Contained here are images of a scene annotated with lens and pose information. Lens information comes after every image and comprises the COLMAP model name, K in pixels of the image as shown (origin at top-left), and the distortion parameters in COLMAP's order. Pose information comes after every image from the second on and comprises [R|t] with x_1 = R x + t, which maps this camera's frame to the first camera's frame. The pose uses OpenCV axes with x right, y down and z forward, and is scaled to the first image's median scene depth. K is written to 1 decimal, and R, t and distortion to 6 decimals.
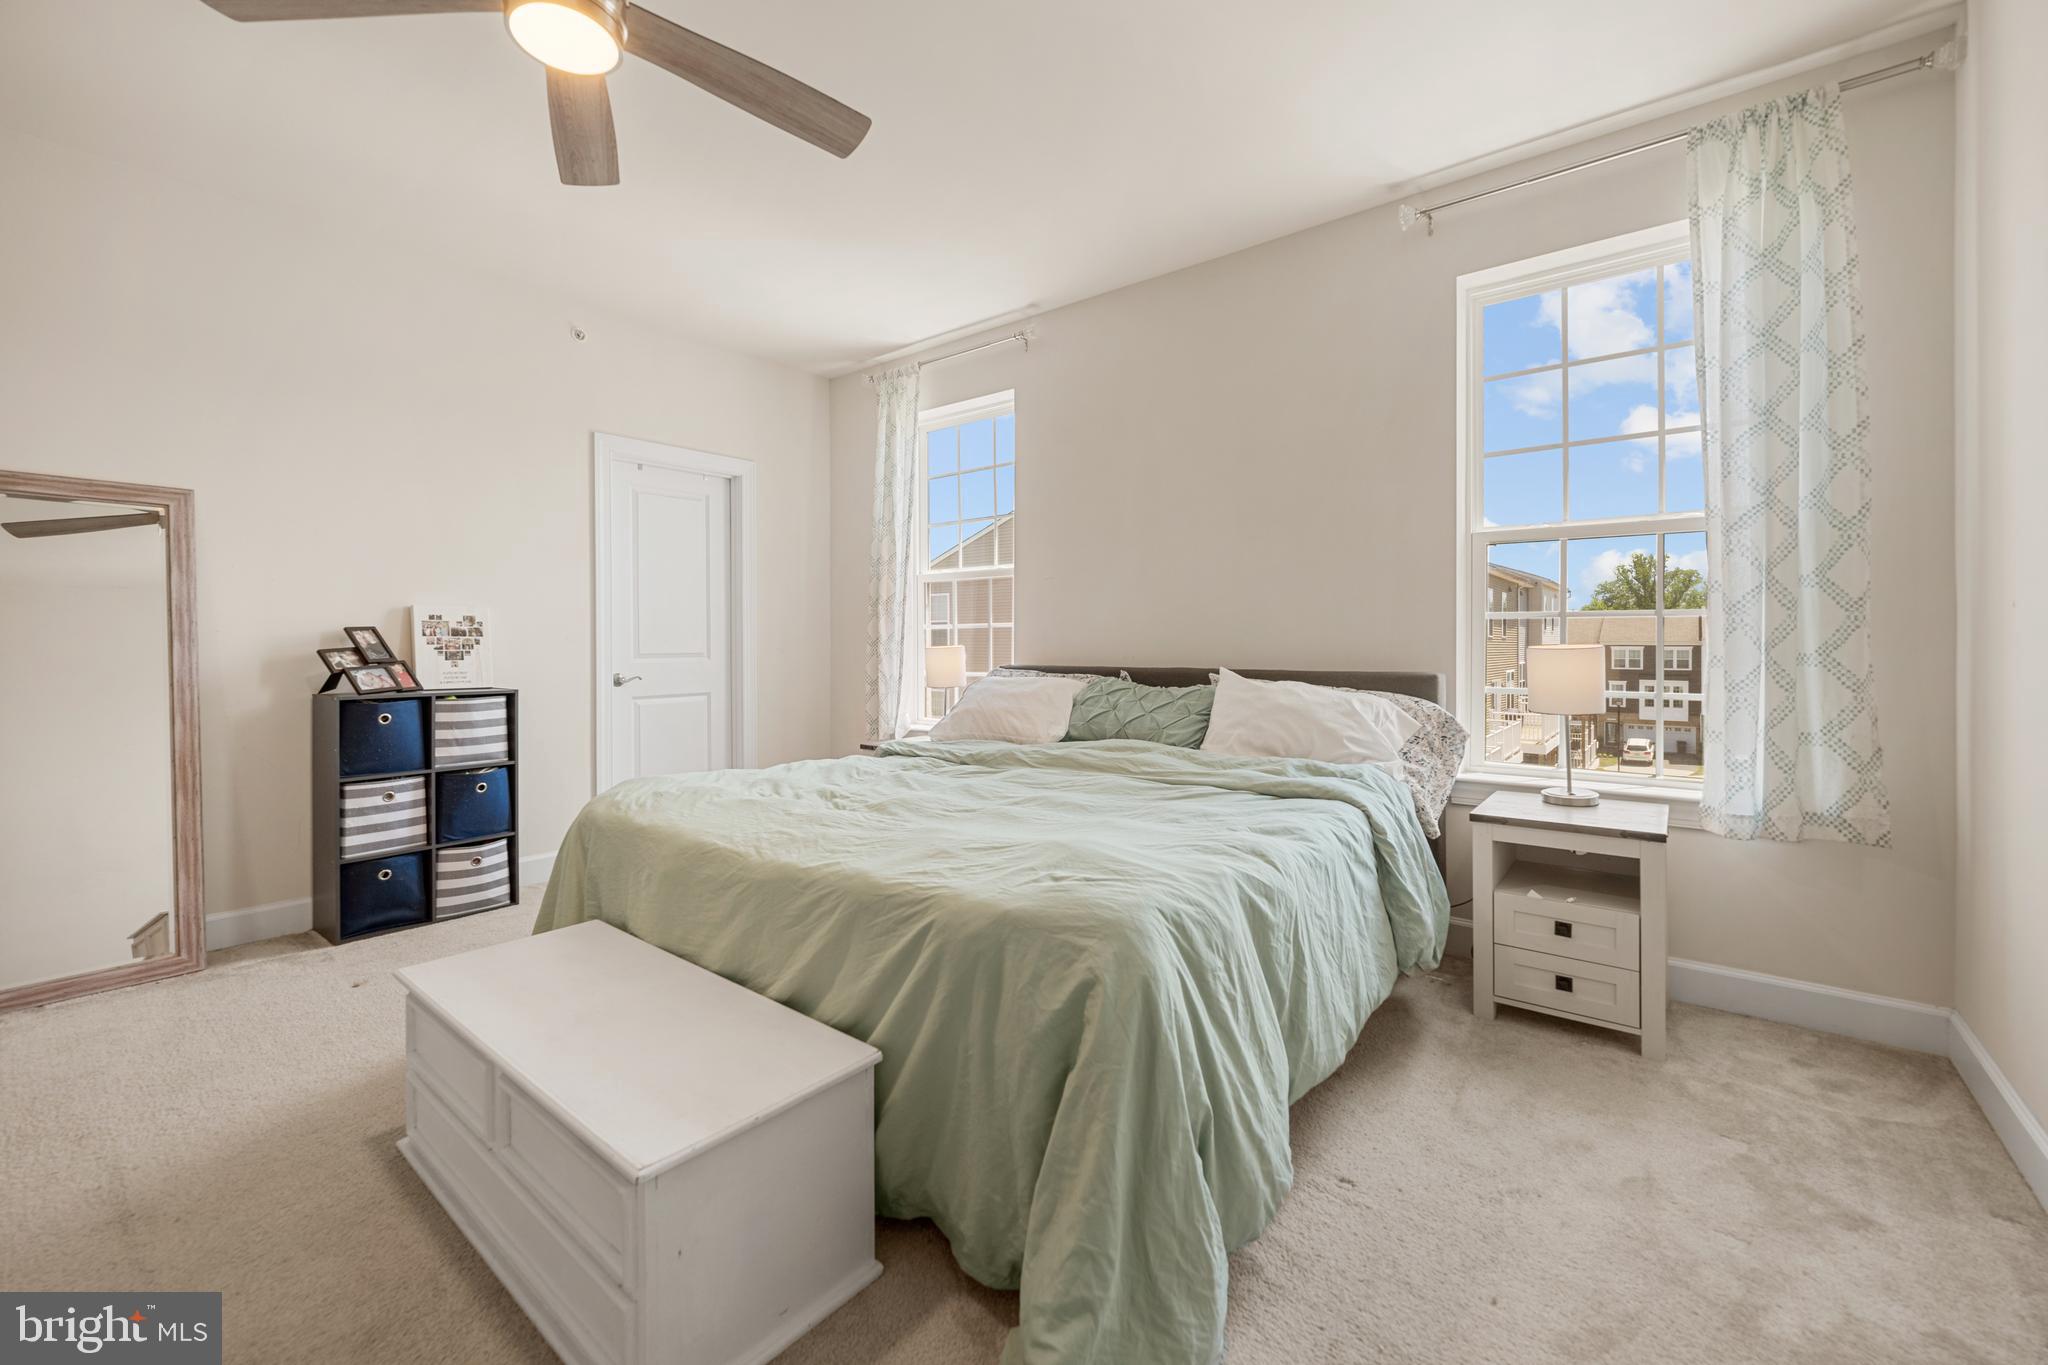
lens RADIAL K [[823.1, 0, 1022.8], [0, 823.1, 663.5], [0, 0, 1]] dist [-0.001669, 0.000216]
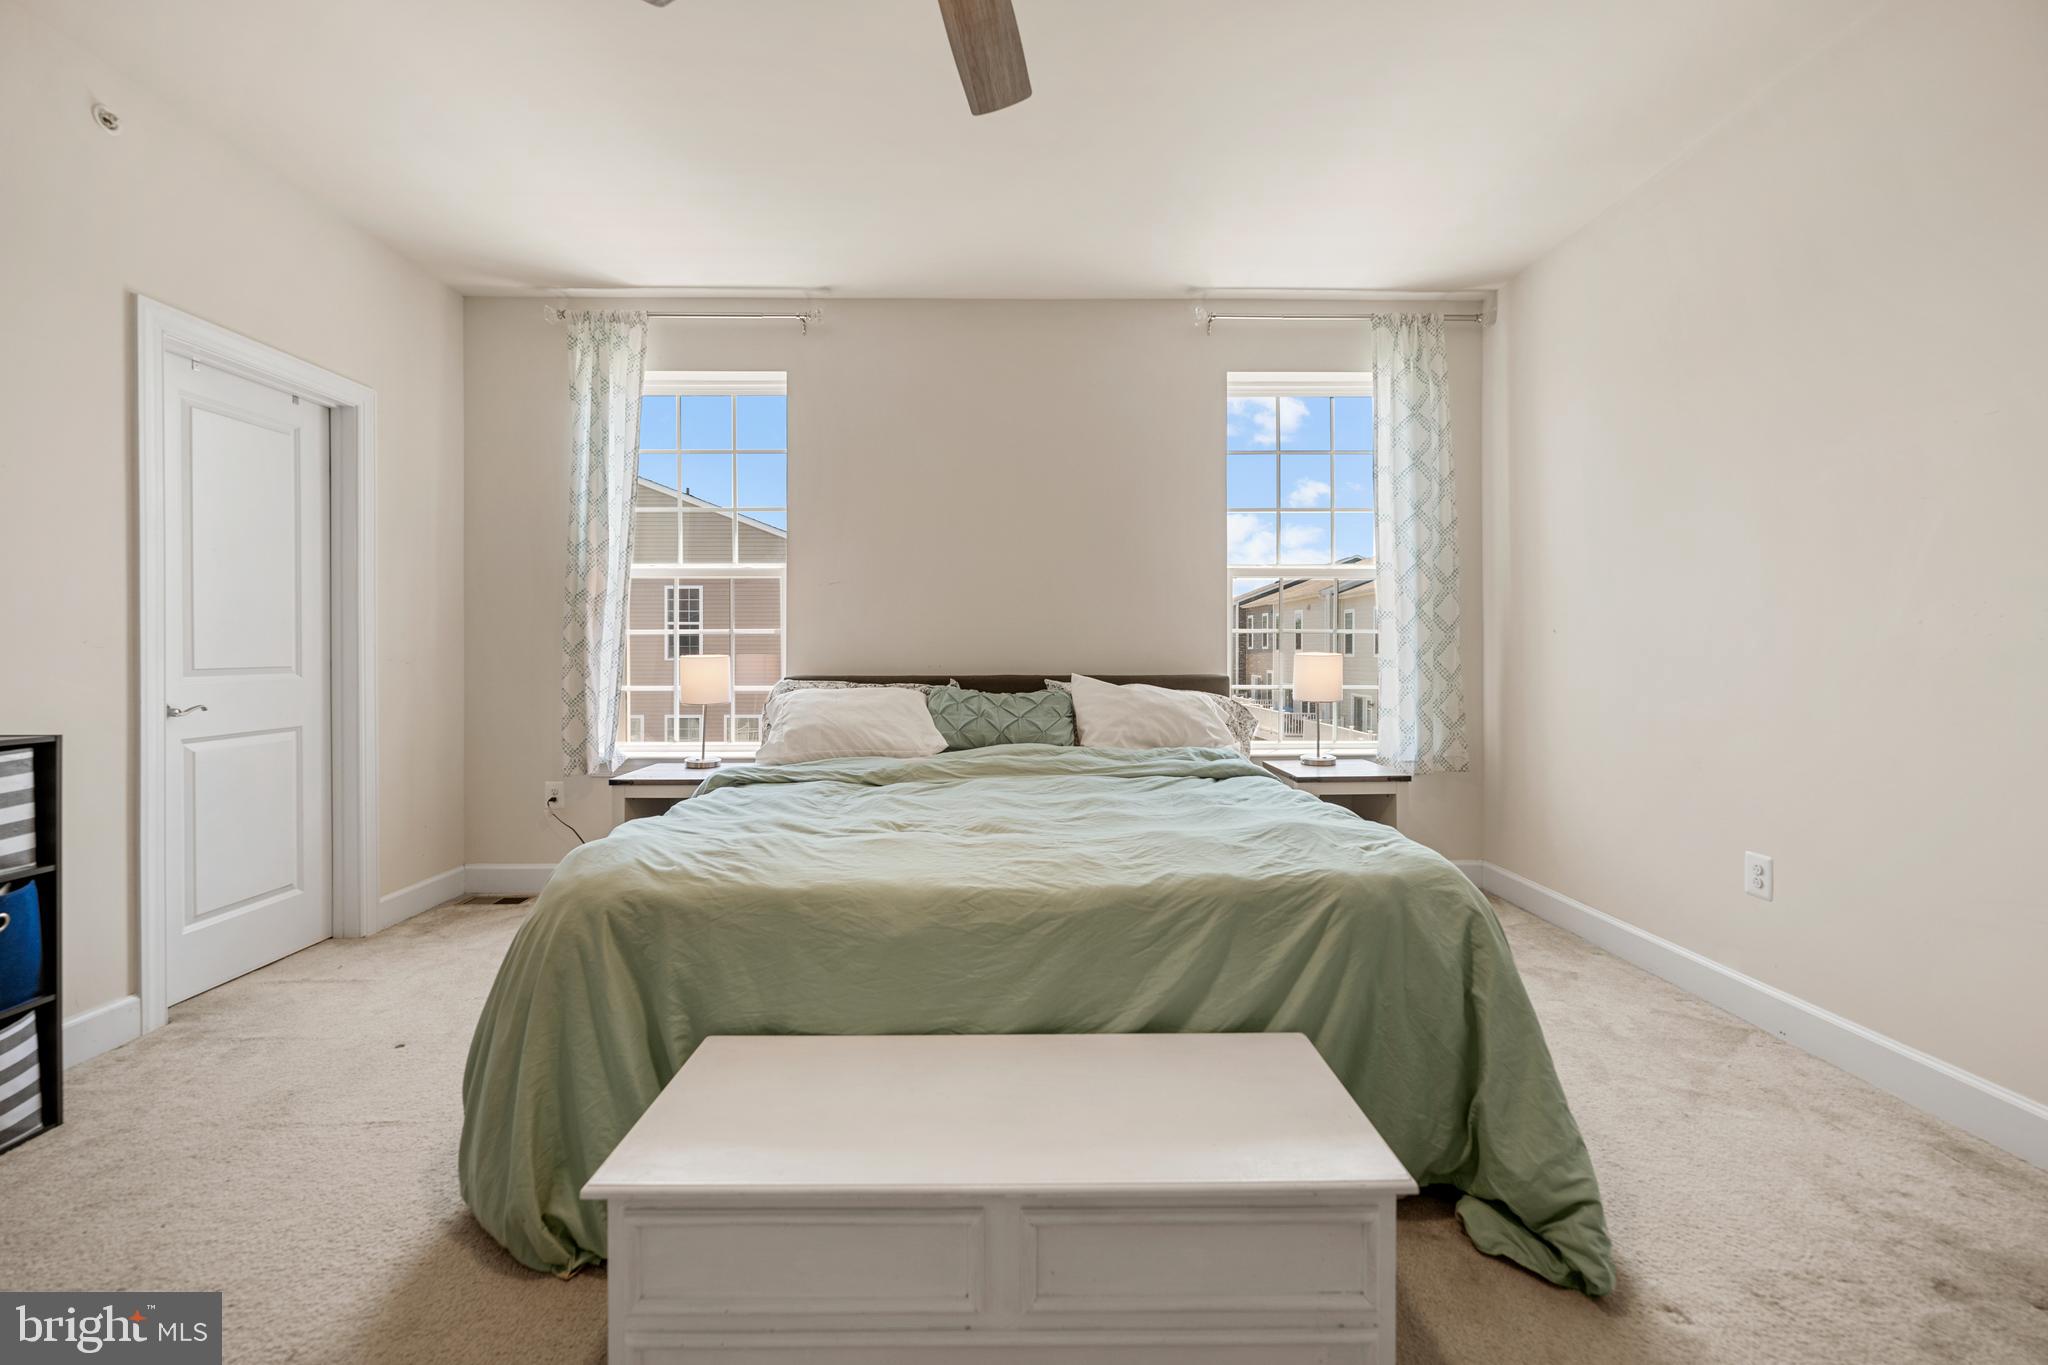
lens RADIAL K [[823.1, 0, 1019.5], [0, 823.1, 668.4], [0, 0, 1]] dist [-0.001669, 0.000216]
pose [[0.773962, -0.012731, 0.633104, -0.470028], [0.015682, 0.999877, 0.000935, -0.003971], [-0.633038, 0.009204, 0.774066, 0.166843]]
